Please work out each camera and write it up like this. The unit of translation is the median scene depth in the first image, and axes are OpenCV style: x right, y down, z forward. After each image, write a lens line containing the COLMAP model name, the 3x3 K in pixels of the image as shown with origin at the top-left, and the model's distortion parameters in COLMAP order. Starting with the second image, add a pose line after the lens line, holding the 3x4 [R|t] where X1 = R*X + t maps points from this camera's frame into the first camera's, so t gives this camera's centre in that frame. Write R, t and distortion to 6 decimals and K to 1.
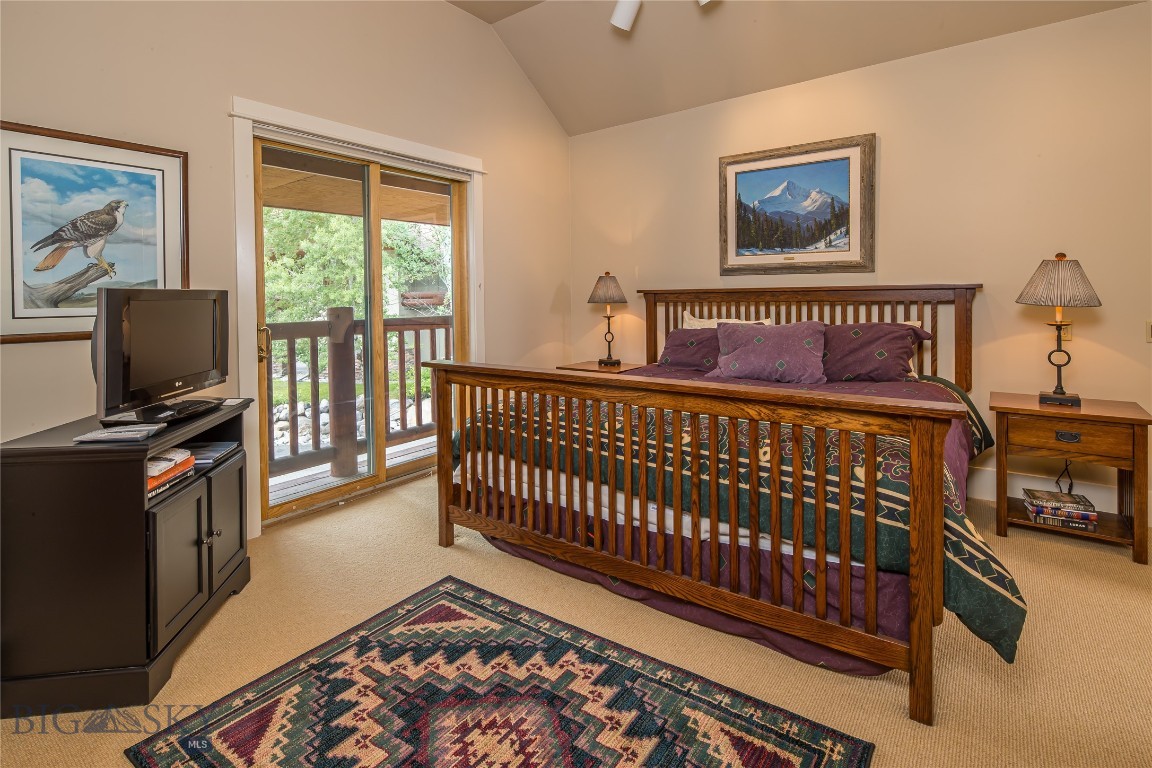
lens RADIAL K [[556.2, 0, 571.6], [0, 556.2, 294.5], [0, 0, 1]] dist [-0.000517, -0.009599]
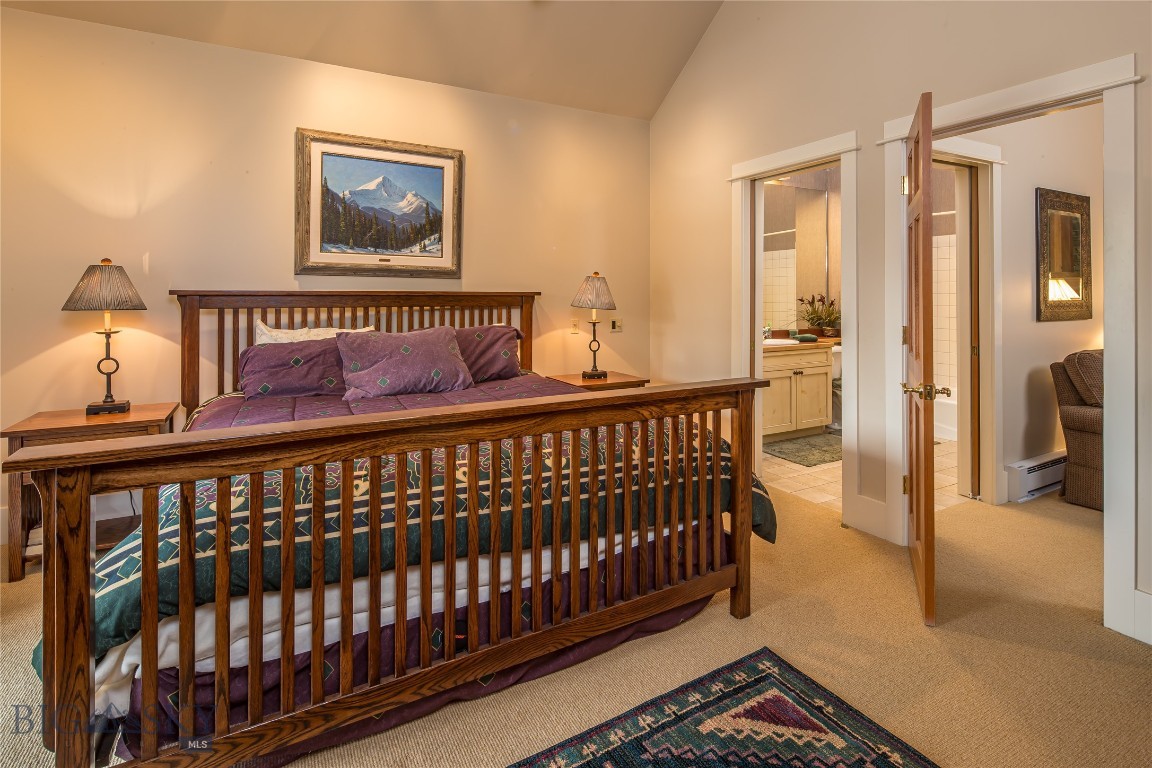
lens RADIAL K [[556.2, 0, 571.6], [0, 556.2, 294.5], [0, 0, 1]] dist [-0.000517, -0.009599]
pose [[0.413604, 0.018047, 0.910278, -0.341212], [-0.007770, 0.999837, -0.016292, 0.005309], [-0.910424, -0.000334, 0.413676, 0.355034]]
